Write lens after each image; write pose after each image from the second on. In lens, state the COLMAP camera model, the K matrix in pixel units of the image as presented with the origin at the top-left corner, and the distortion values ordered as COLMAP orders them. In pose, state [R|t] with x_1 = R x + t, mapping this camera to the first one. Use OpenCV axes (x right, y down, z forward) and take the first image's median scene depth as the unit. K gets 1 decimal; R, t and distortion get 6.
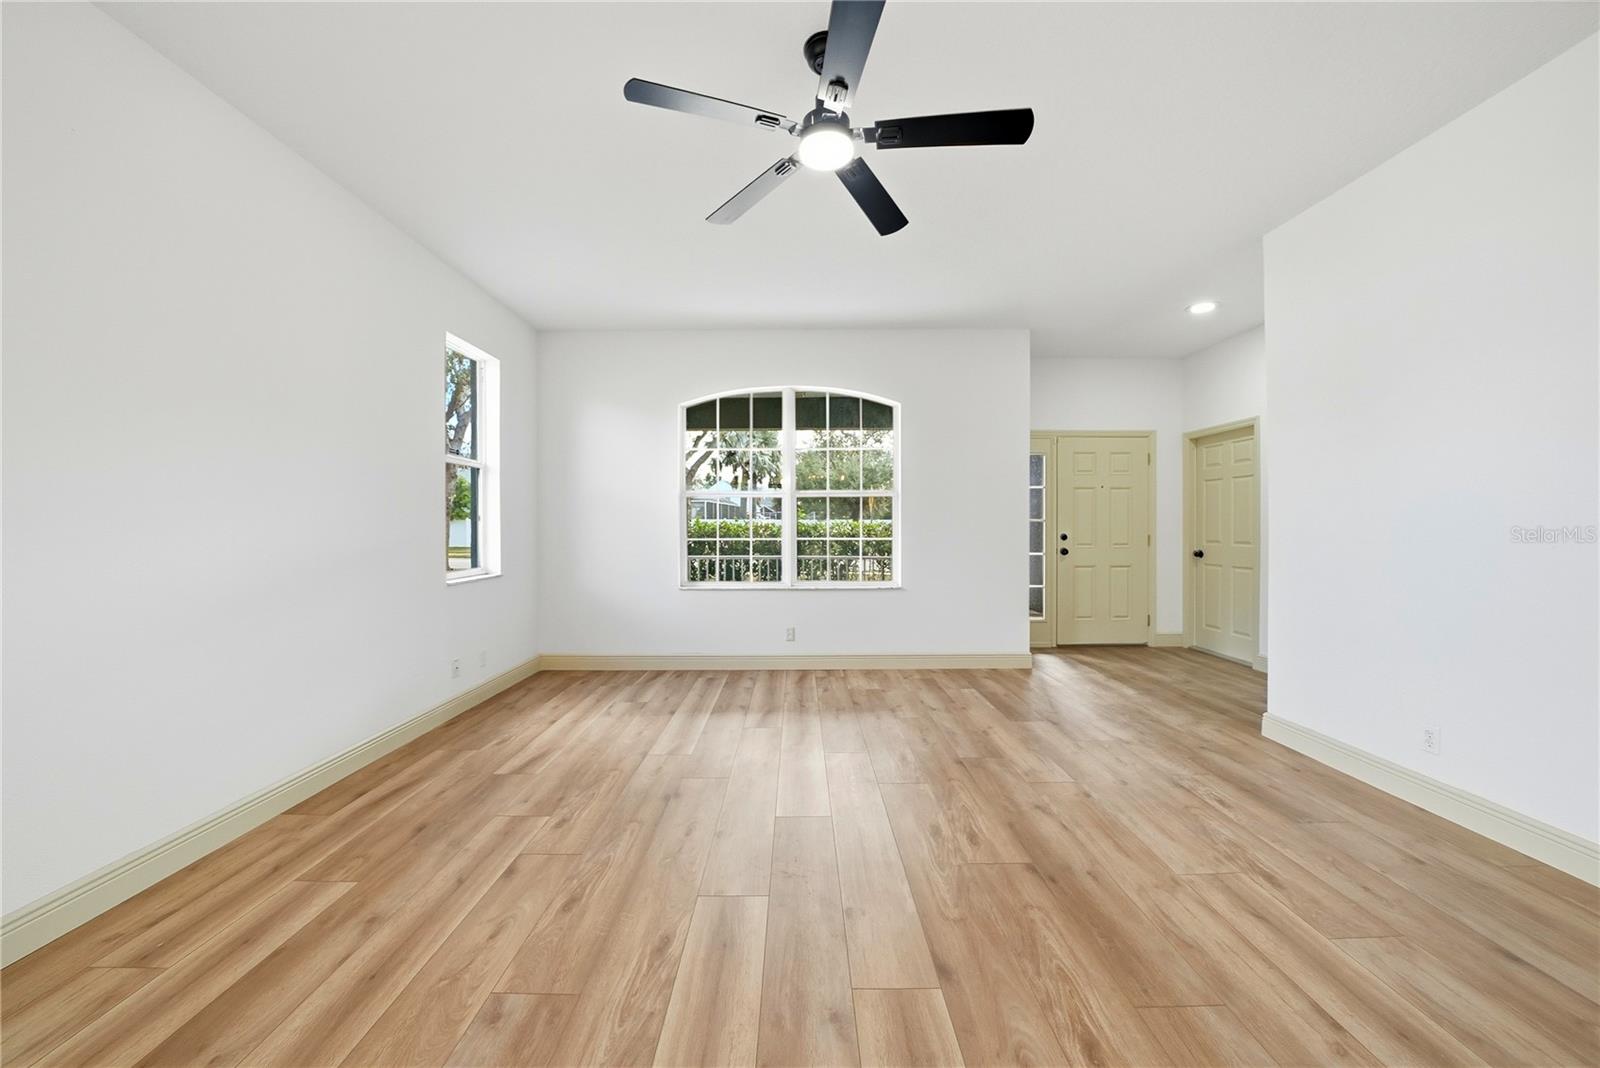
lens RADIAL K [[570.2, 0, 799.6], [0, 570.2, 529.6], [0, 0, 1]] dist [-0.028272, 0.004032]
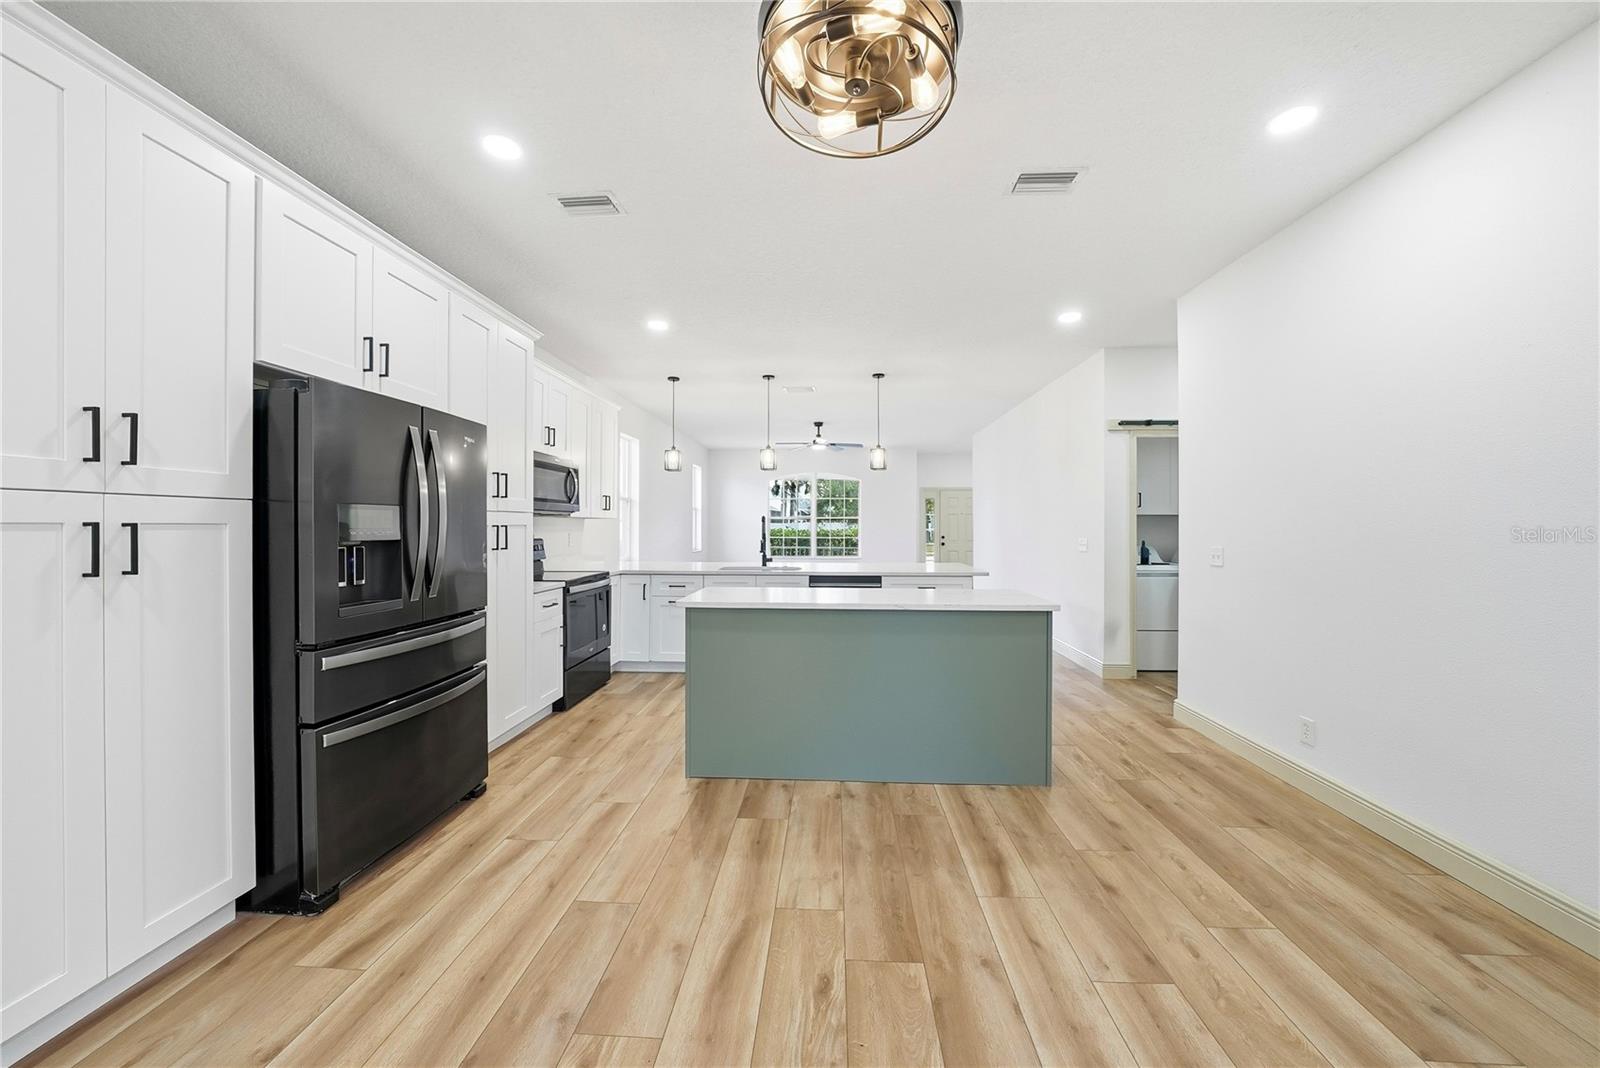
lens RADIAL K [[562.4, 0, 803.8], [0, 562.4, 529.0], [0, 0, 1]] dist [-0.015214, -0.000074]
pose [[0.998469, 0.001770, -0.055289, 0.075566], [-0.001971, 0.999992, -0.003579, -0.011690], [0.055282, 0.003682, 0.998464, -1.420523]]
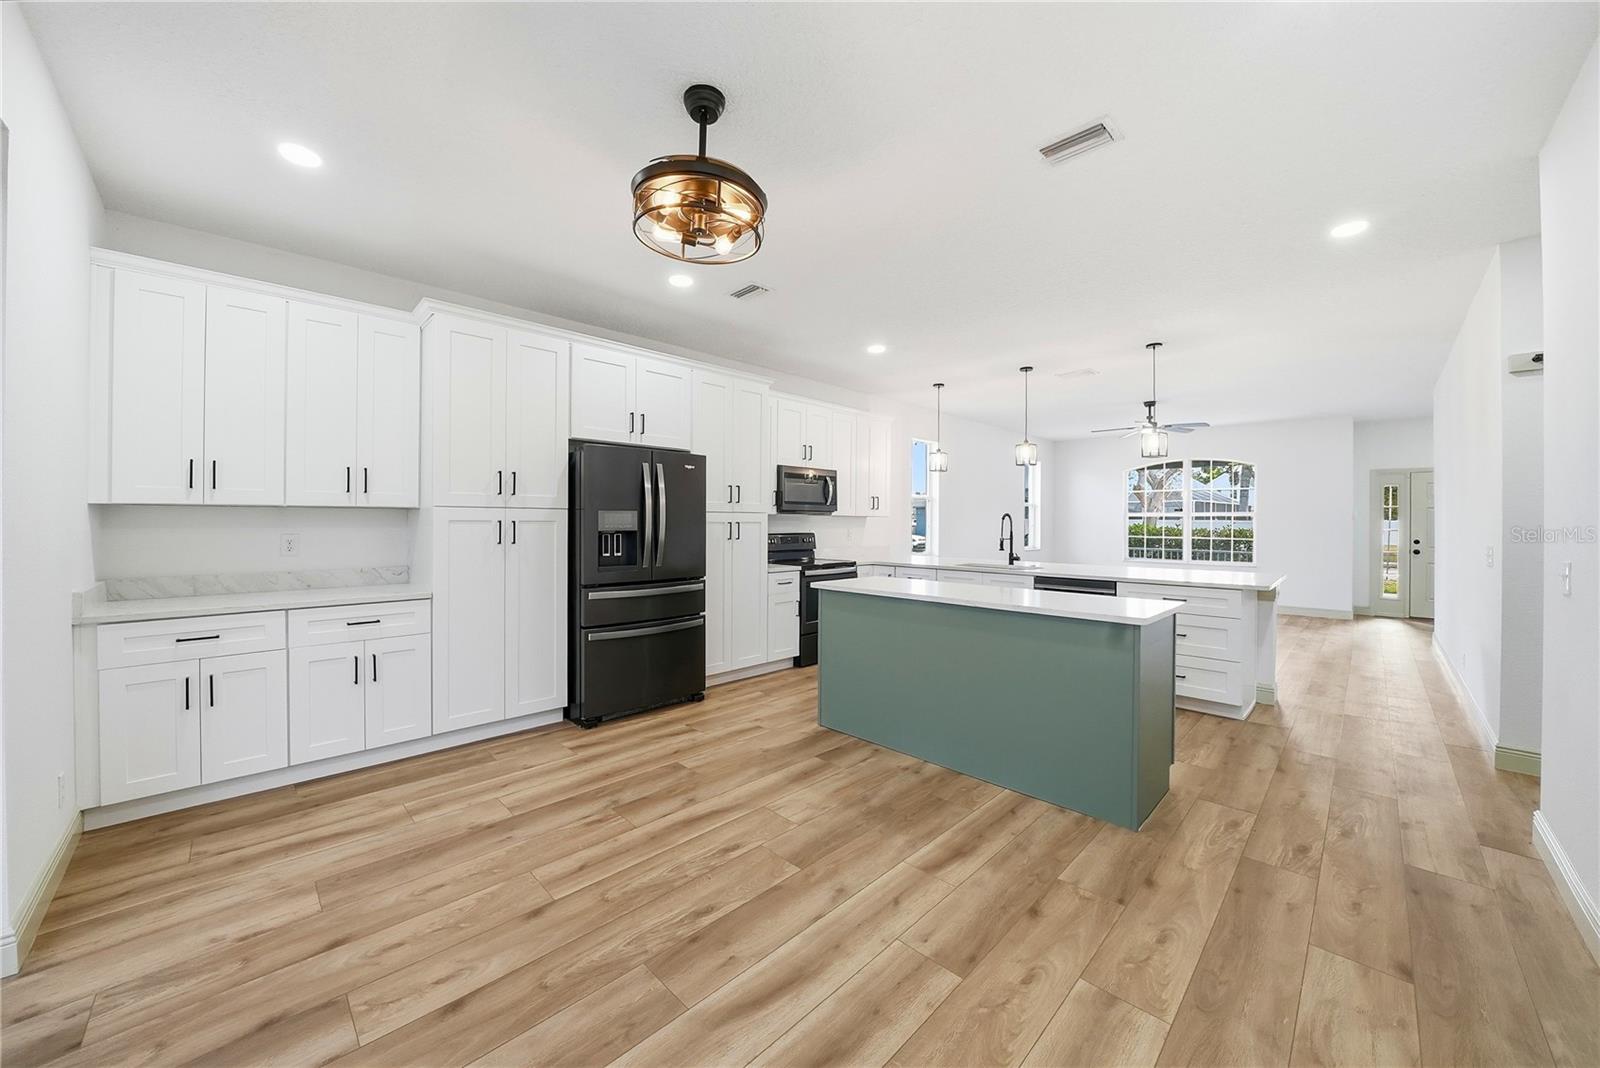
lens RADIAL K [[580.5, 0, 802.9], [0, 580.5, 526.6], [0, 0, 1]] dist [-0.030229, 0.004313]
pose [[0.708825, 0.009876, -0.705315, 0.463785], [-0.011417, 0.999932, 0.002529, -0.014104], [0.705292, 0.006260, 0.708889, -1.389785]]
